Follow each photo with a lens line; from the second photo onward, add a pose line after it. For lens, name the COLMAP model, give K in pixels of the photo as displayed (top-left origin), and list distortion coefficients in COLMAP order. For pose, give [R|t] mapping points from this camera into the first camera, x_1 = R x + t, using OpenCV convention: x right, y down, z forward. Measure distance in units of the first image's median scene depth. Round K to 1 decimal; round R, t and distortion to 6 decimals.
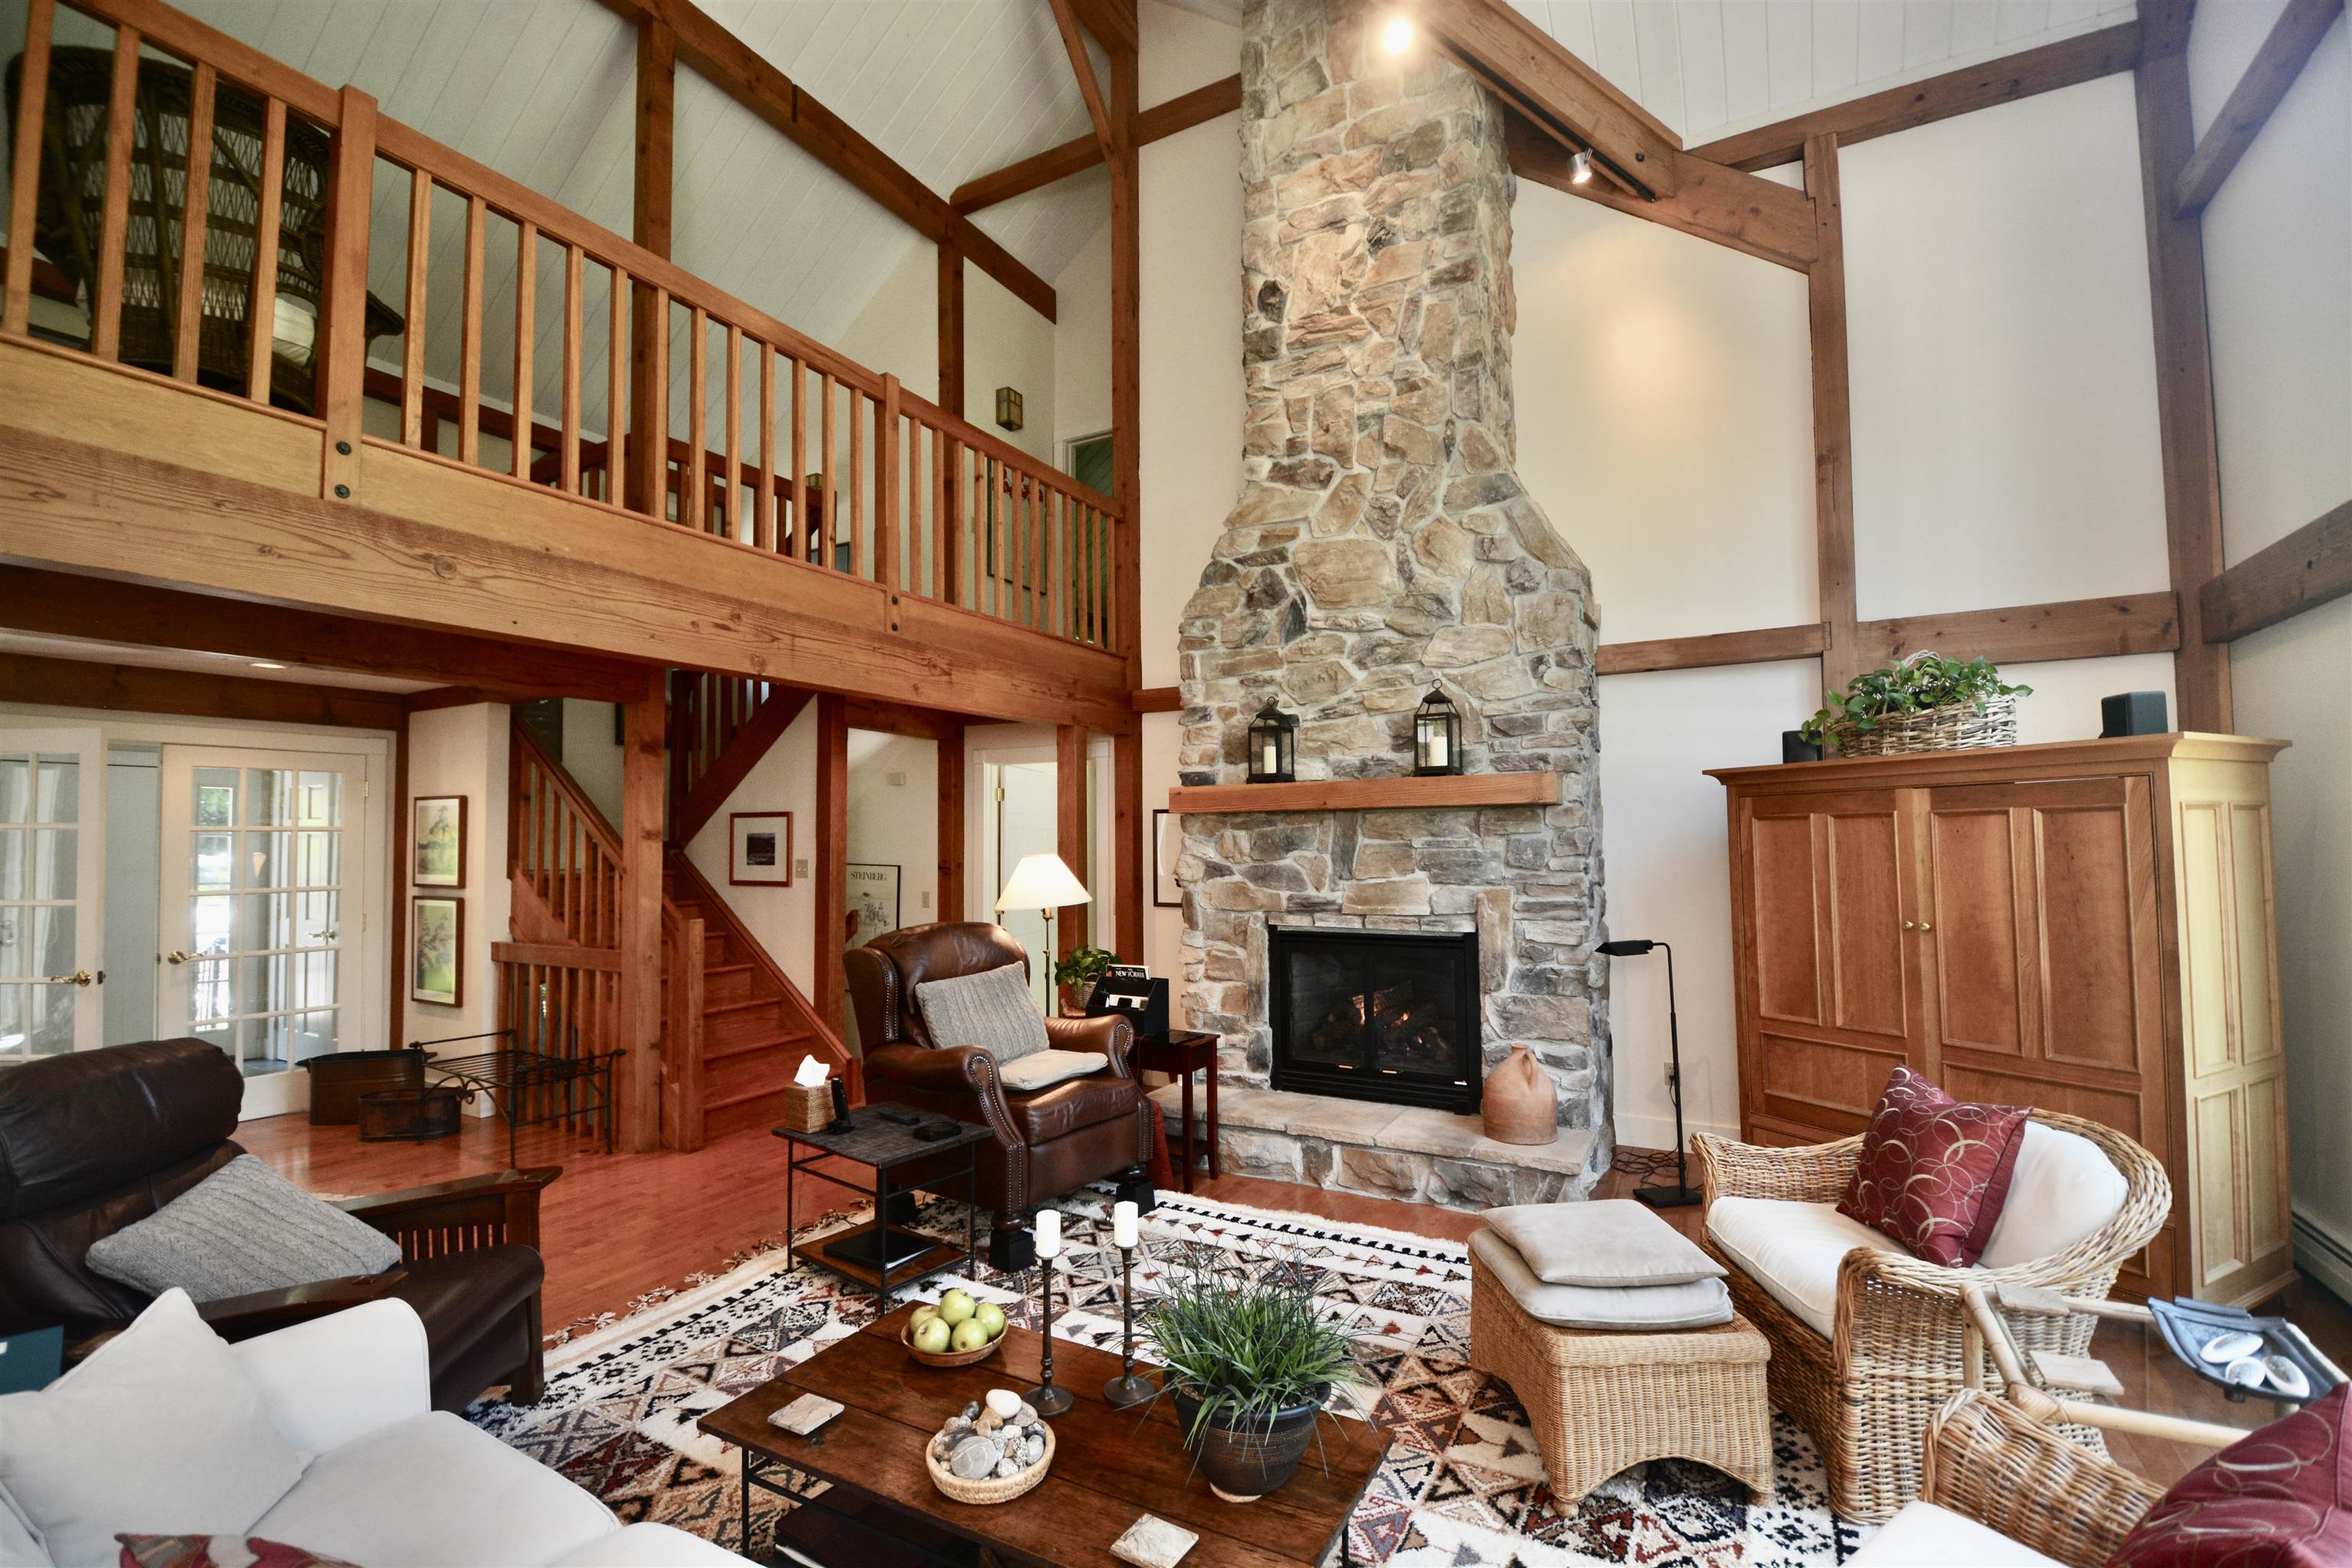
lens RADIAL K [[1044.8, 0, 1167.4], [0, 1044.8, 789.0], [0, 0, 1]] dist [0.007030, -0.017668]
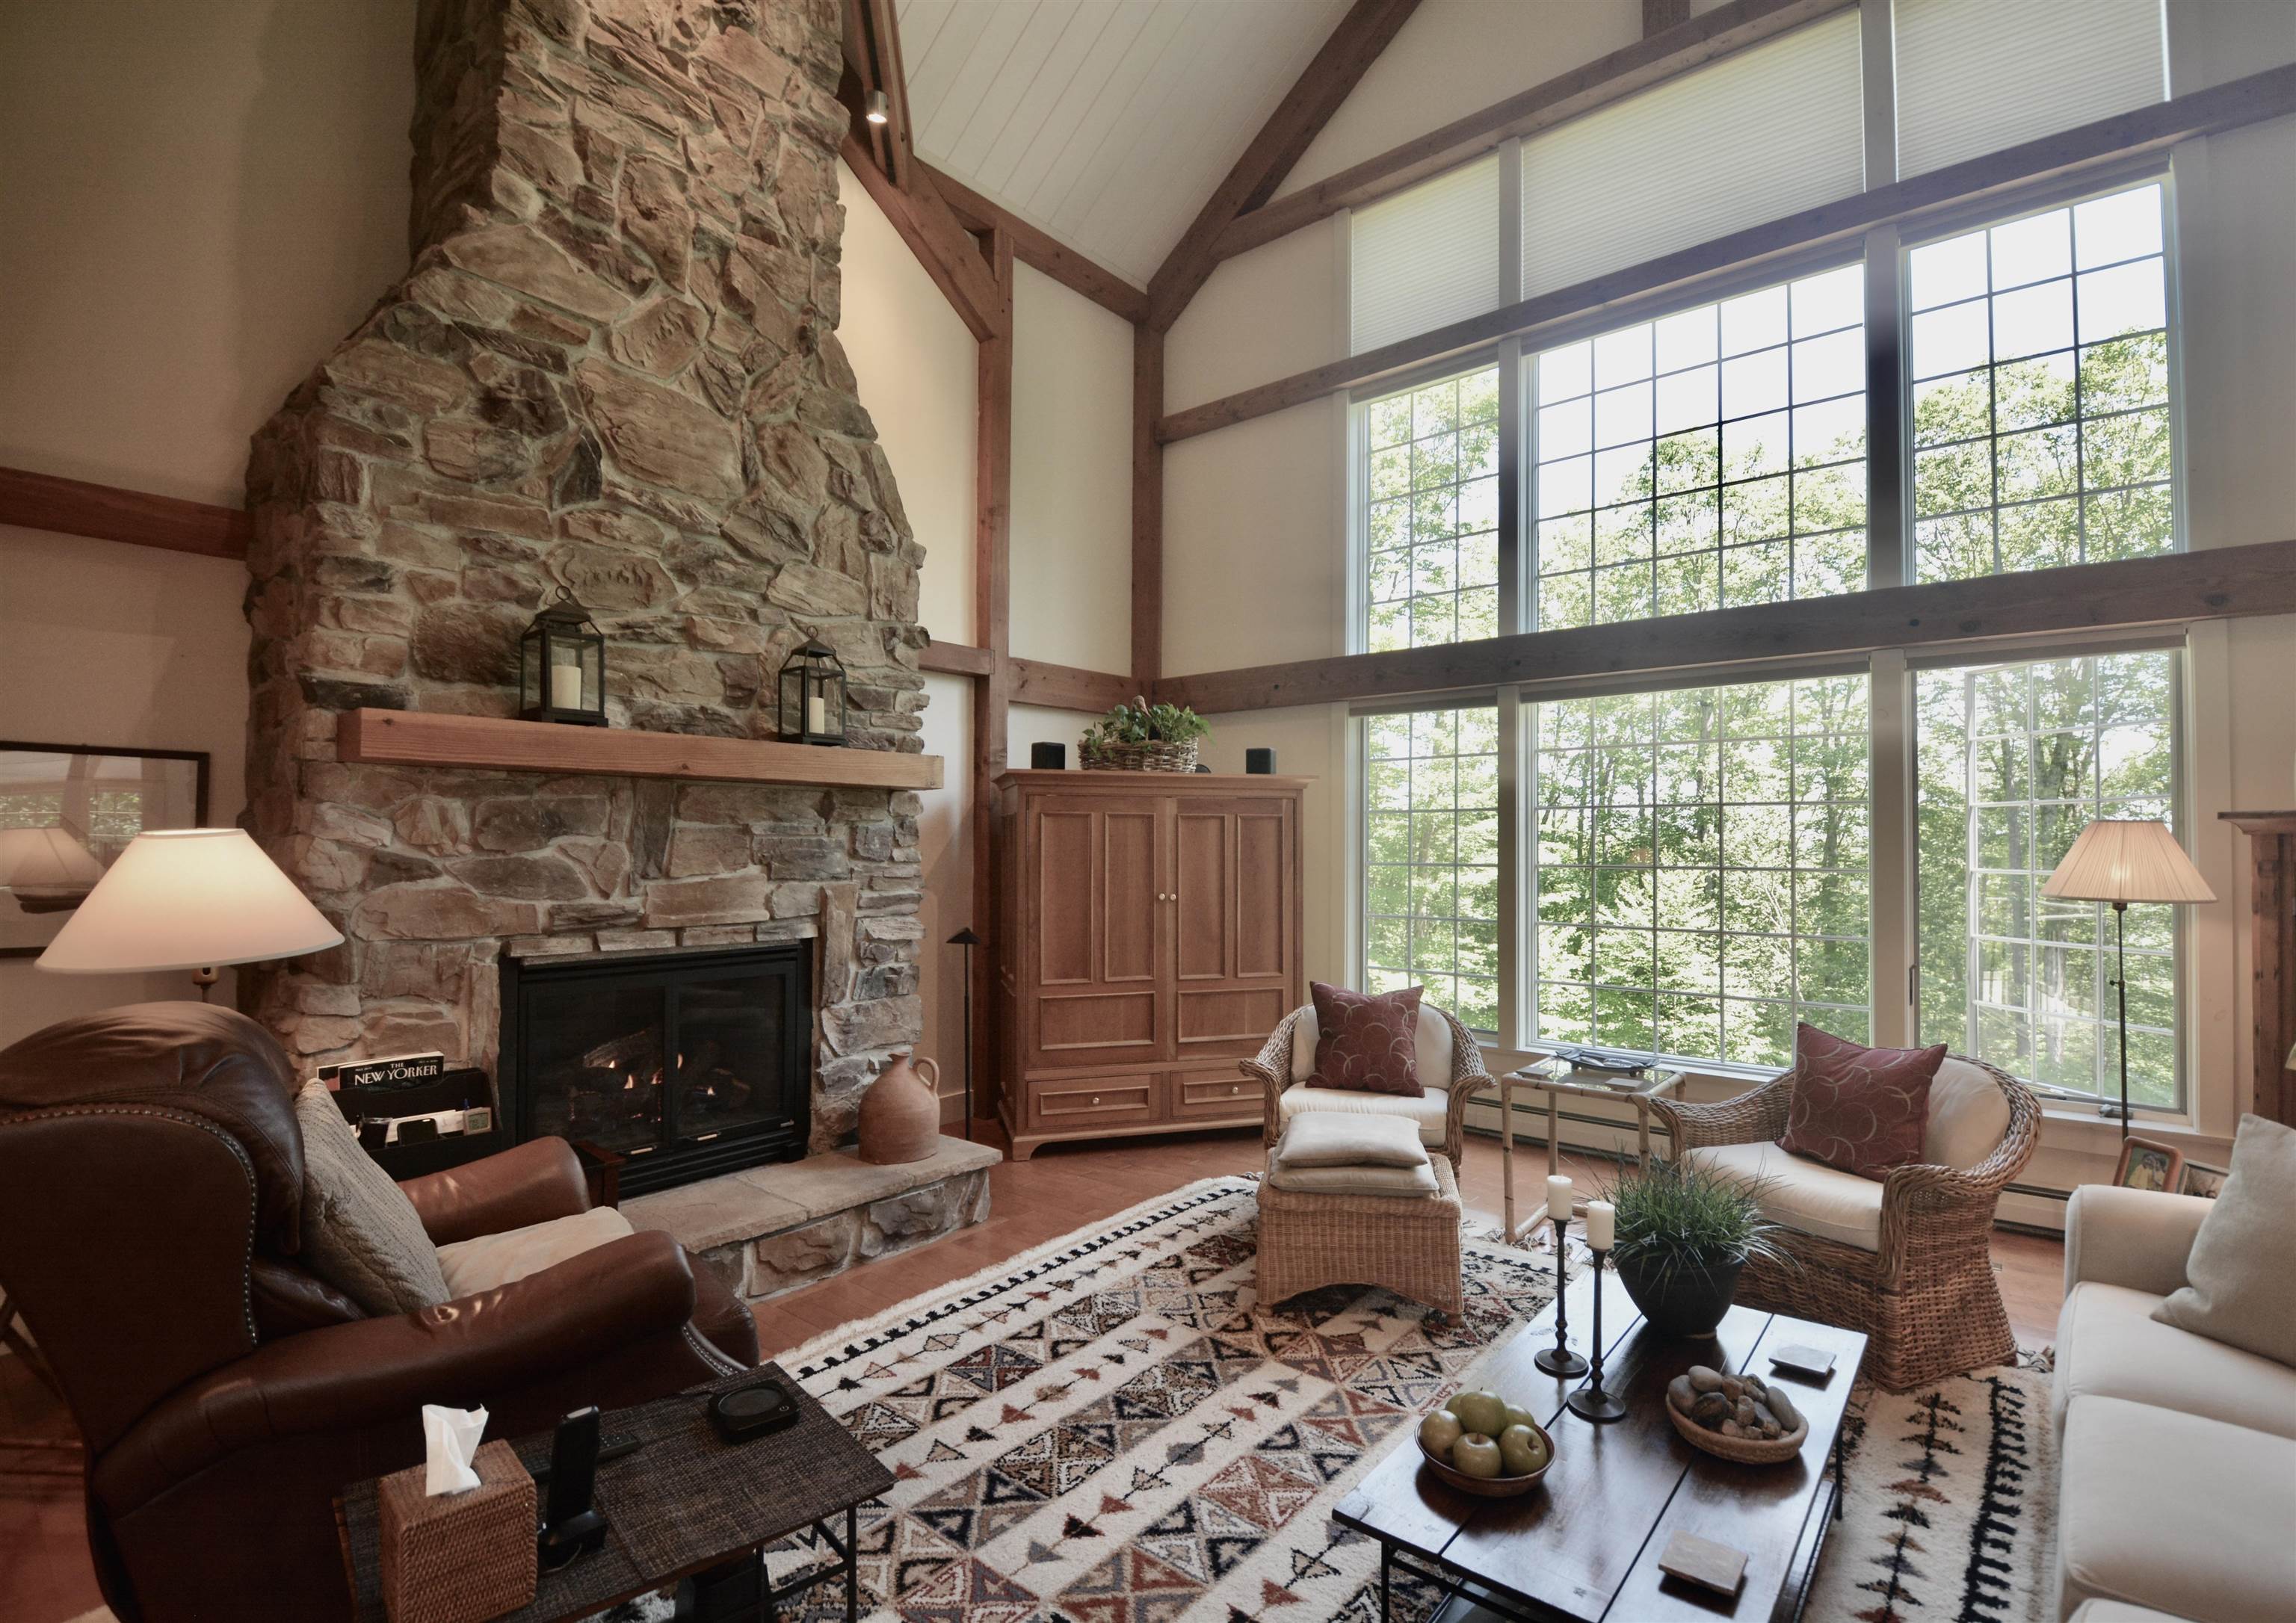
lens RADIAL K [[1044.5, 0, 1243.8], [0, 1044.5, 829.9], [0, 0, 1]] dist [-0.001400, -0.012980]
pose [[0.123262, 0.027964, 0.991980, -0.498633], [-0.052180, 0.998403, -0.021661, 0.052488], [-0.991001, -0.049092, 0.124525, 0.566860]]
